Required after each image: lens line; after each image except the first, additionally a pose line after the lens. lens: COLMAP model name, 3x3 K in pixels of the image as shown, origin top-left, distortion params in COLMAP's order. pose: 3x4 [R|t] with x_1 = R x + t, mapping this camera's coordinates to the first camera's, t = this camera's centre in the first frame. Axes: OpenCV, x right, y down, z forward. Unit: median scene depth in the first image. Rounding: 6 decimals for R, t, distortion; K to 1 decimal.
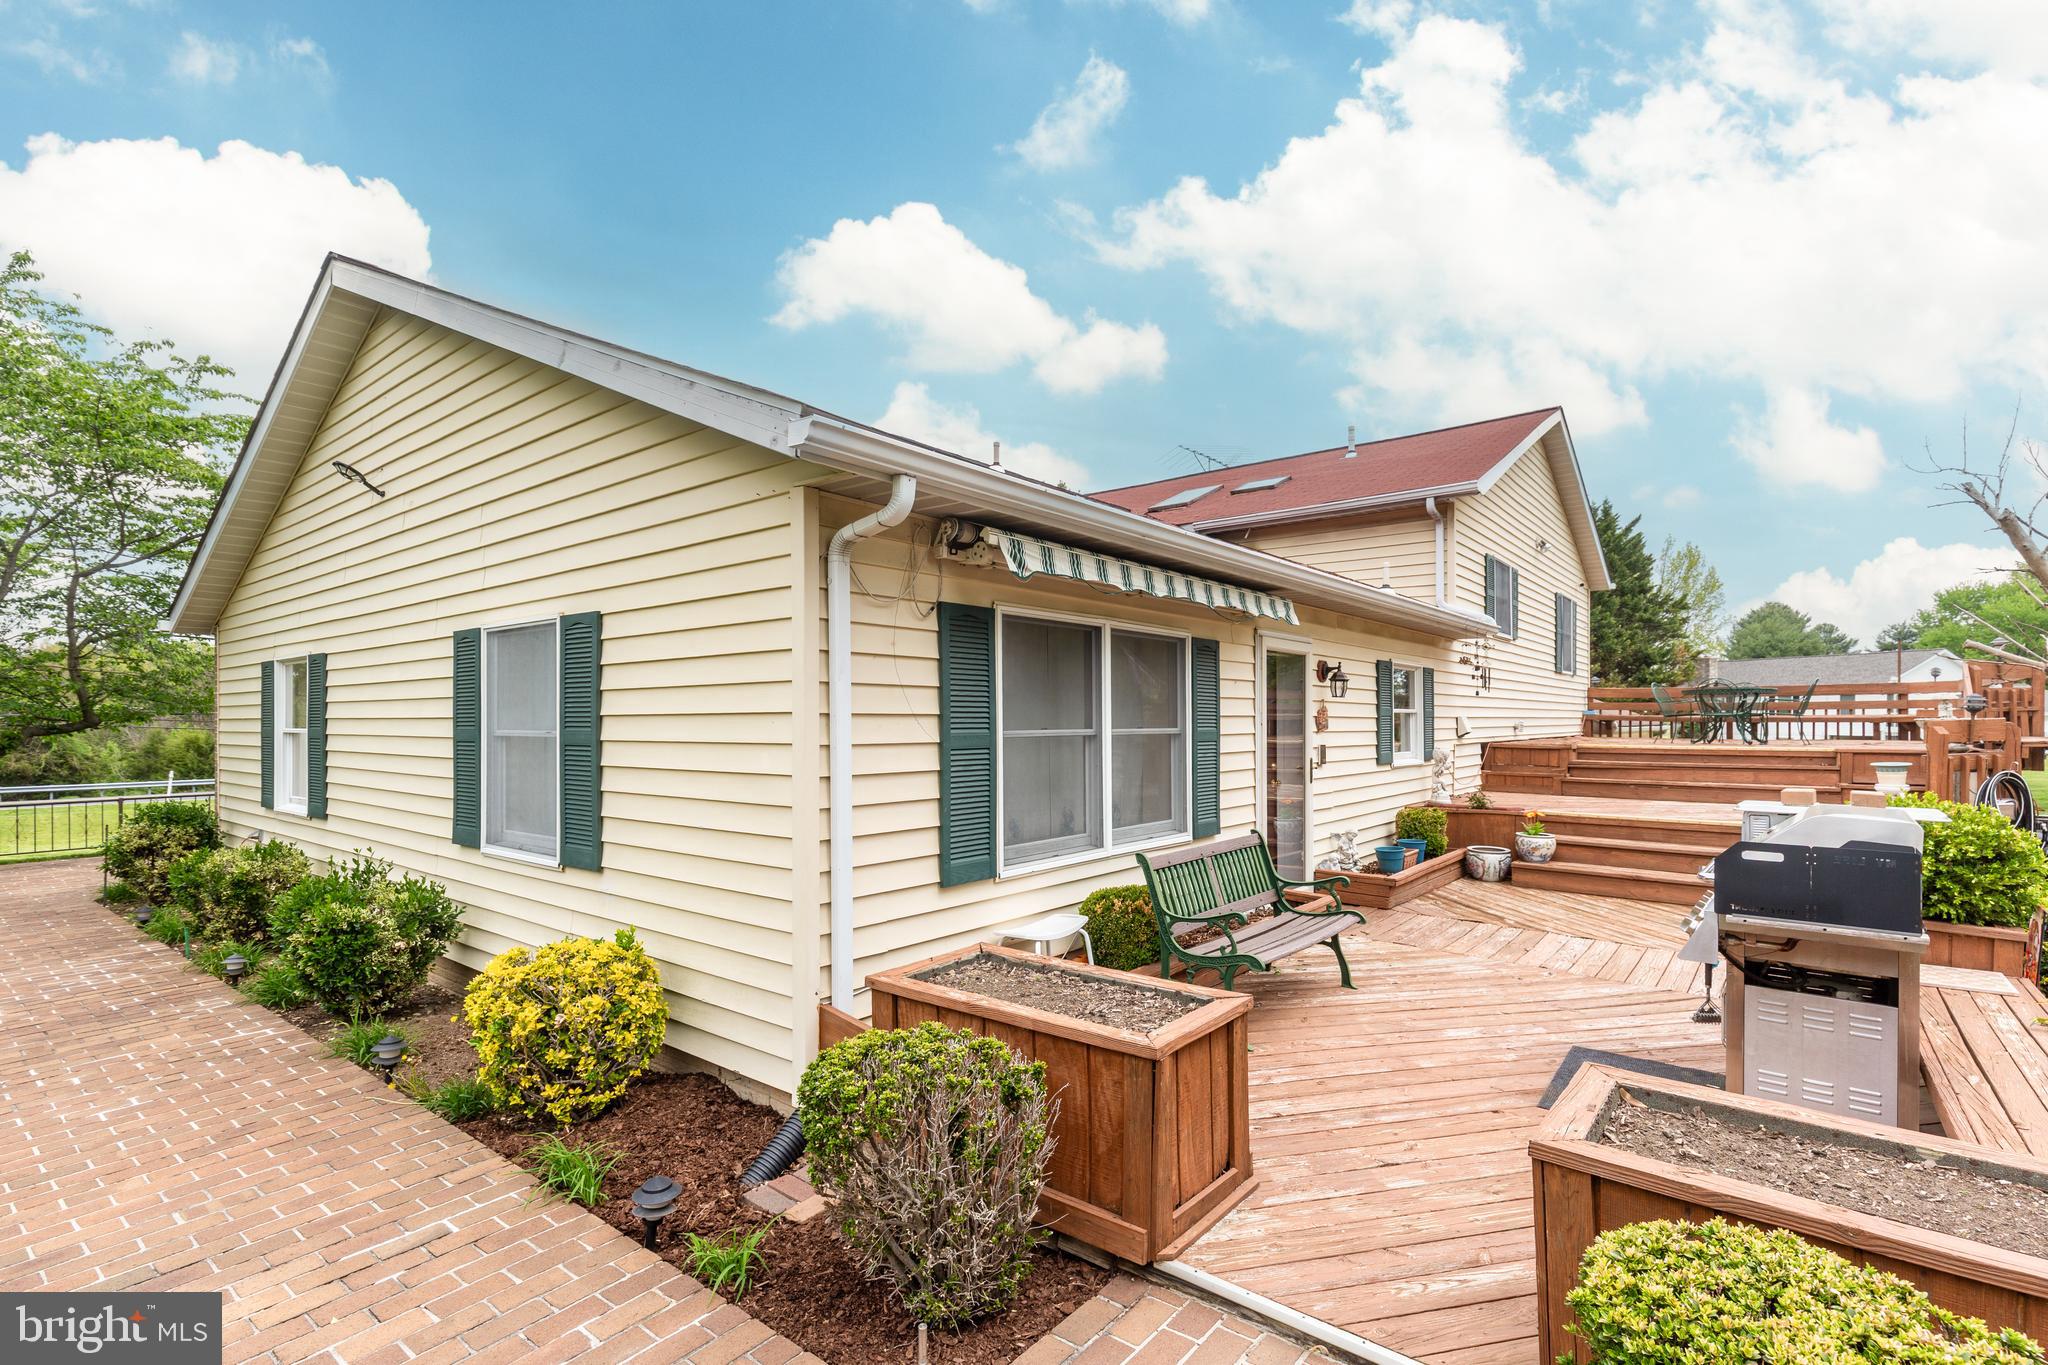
lens RADIAL K [[945.2, 0, 1015.7], [0, 945.2, 719.6], [0, 0, 1]] dist [0.010006, -0.000047]
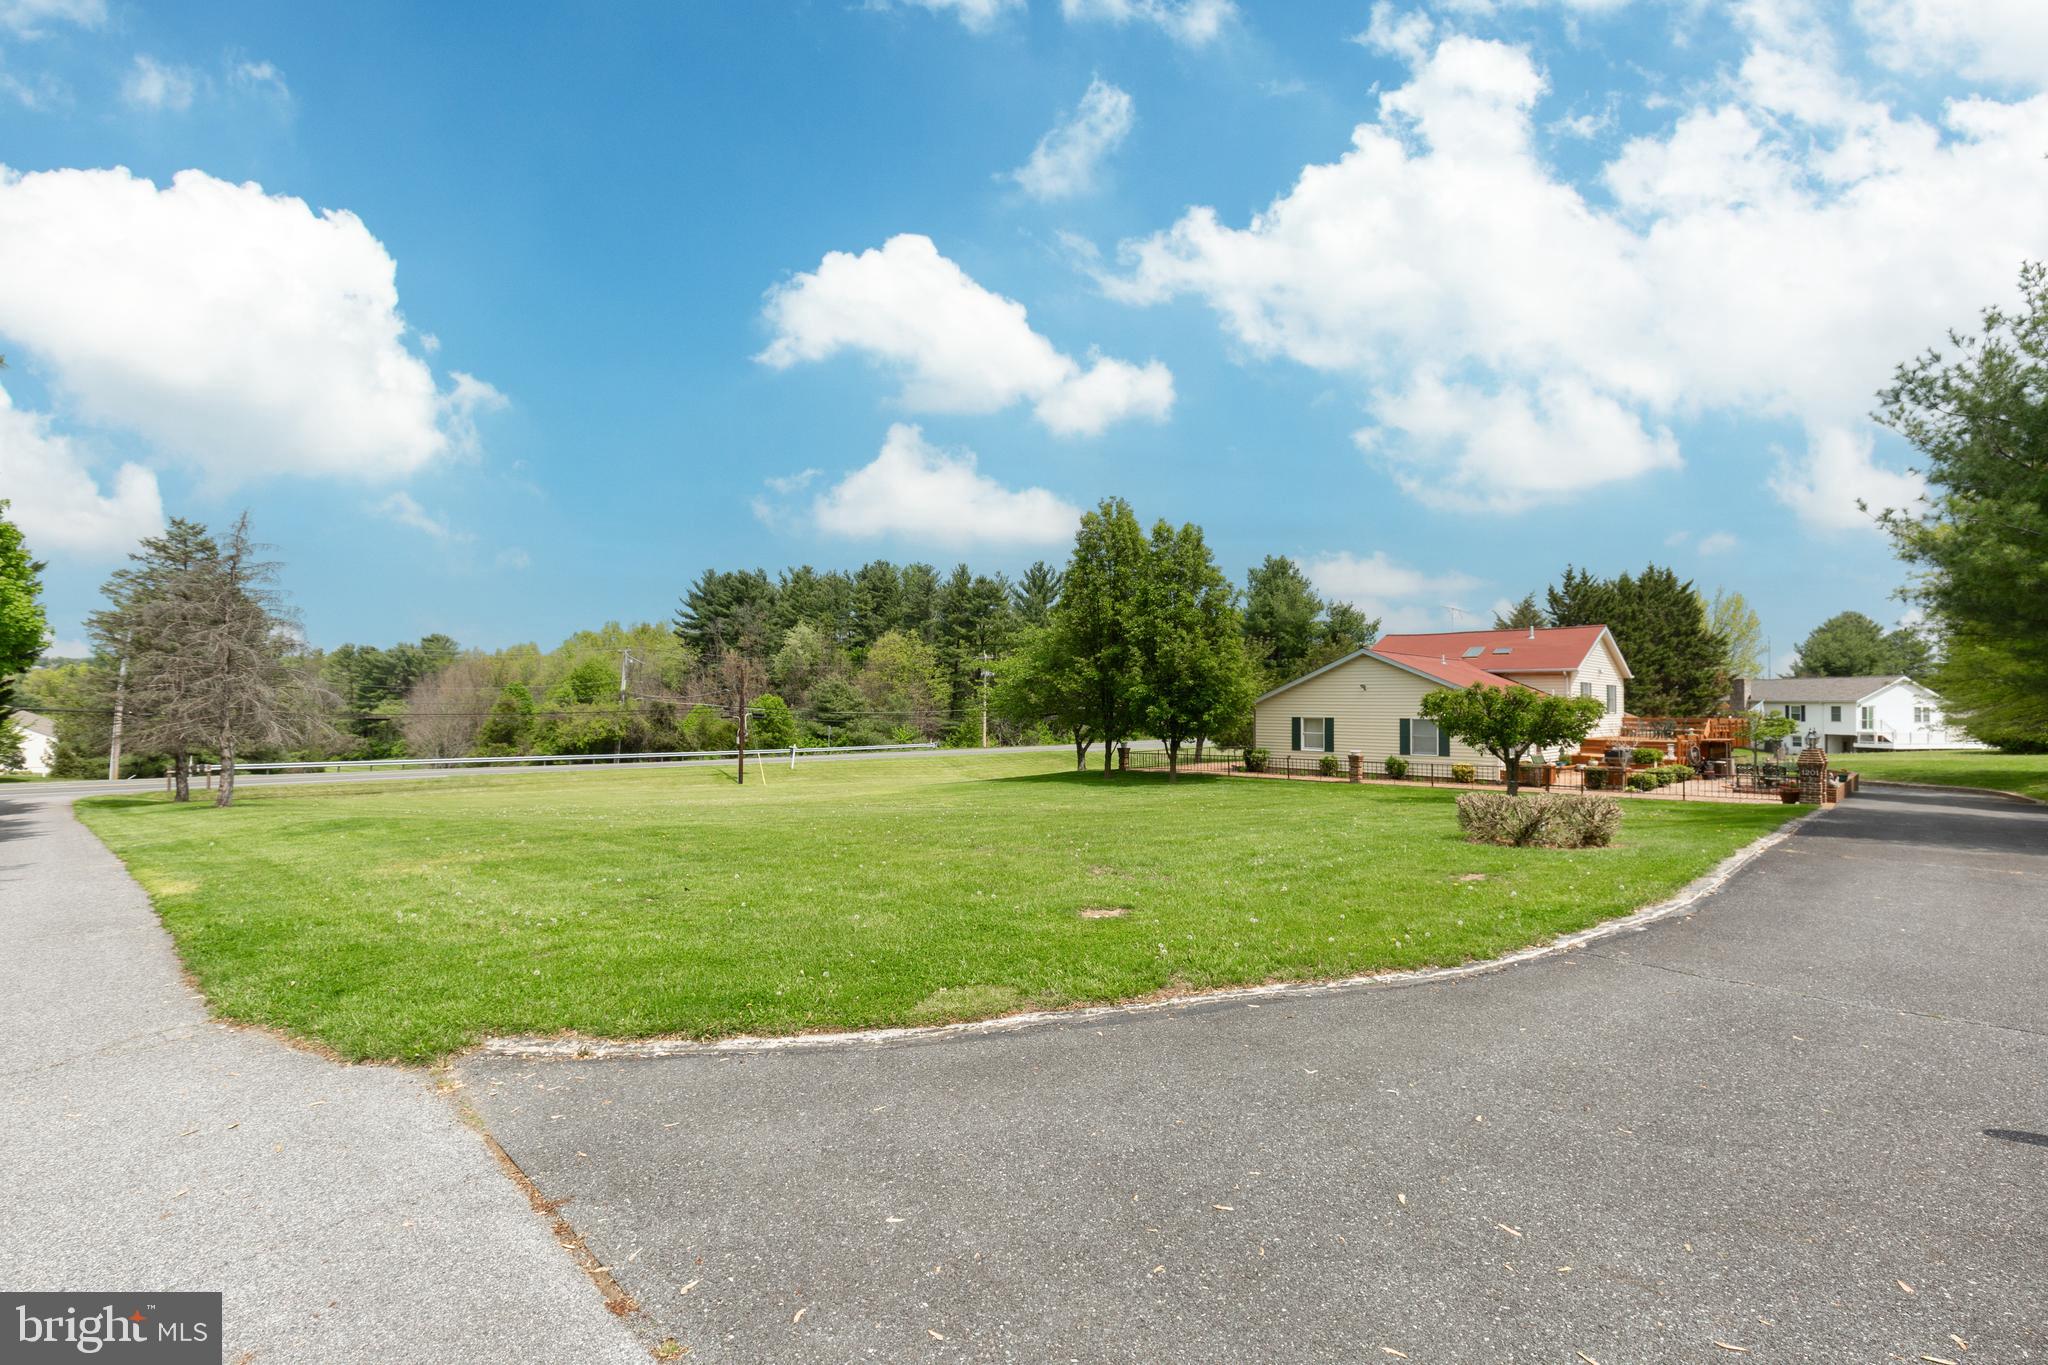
lens RADIAL K [[941.2, 0, 1016.7], [0, 941.2, 698.5], [0, 0, 1]] dist [0.001058, 0.000142]
pose [[0.996860, 0.008091, -0.078767, -1.687431], [-0.008738, 0.999931, -0.007879, -0.103419], [0.078698, 0.008543, 0.996862, -3.396110]]
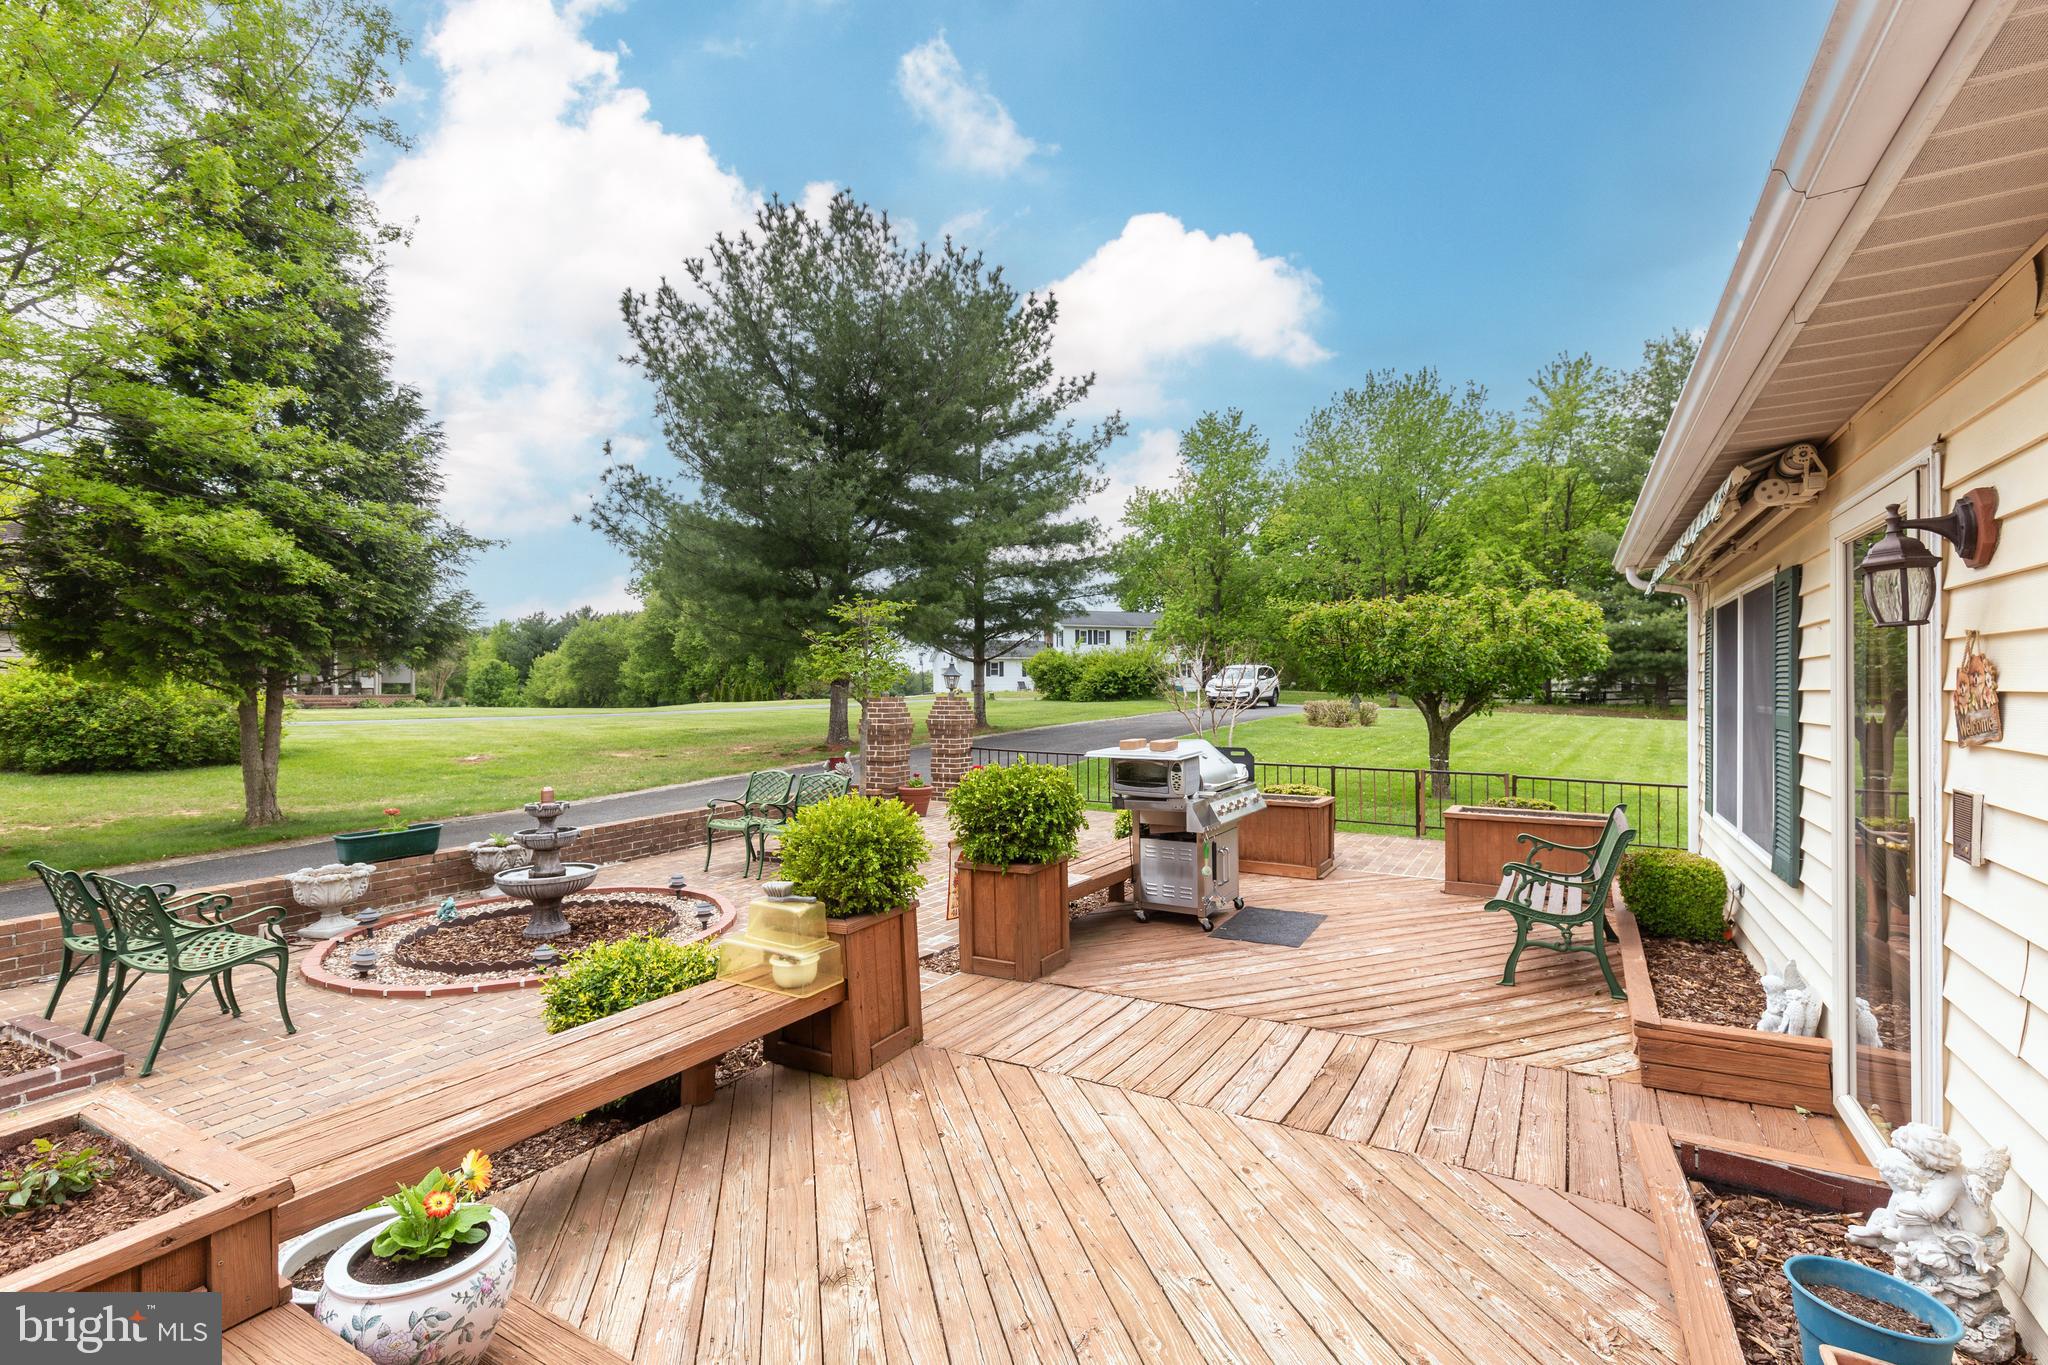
lens RADIAL K [[929.5, 0, 1030.3], [0, 929.5, 687.4], [0, 0, 1]] dist [0.001718, 0.000168]
pose [[-0.988103, 0.000705, -0.153795, 0.589577], [0.000744, 1.000000, -0.000201, -0.003925], [0.153795, -0.000313, -0.988103, 1.129095]]
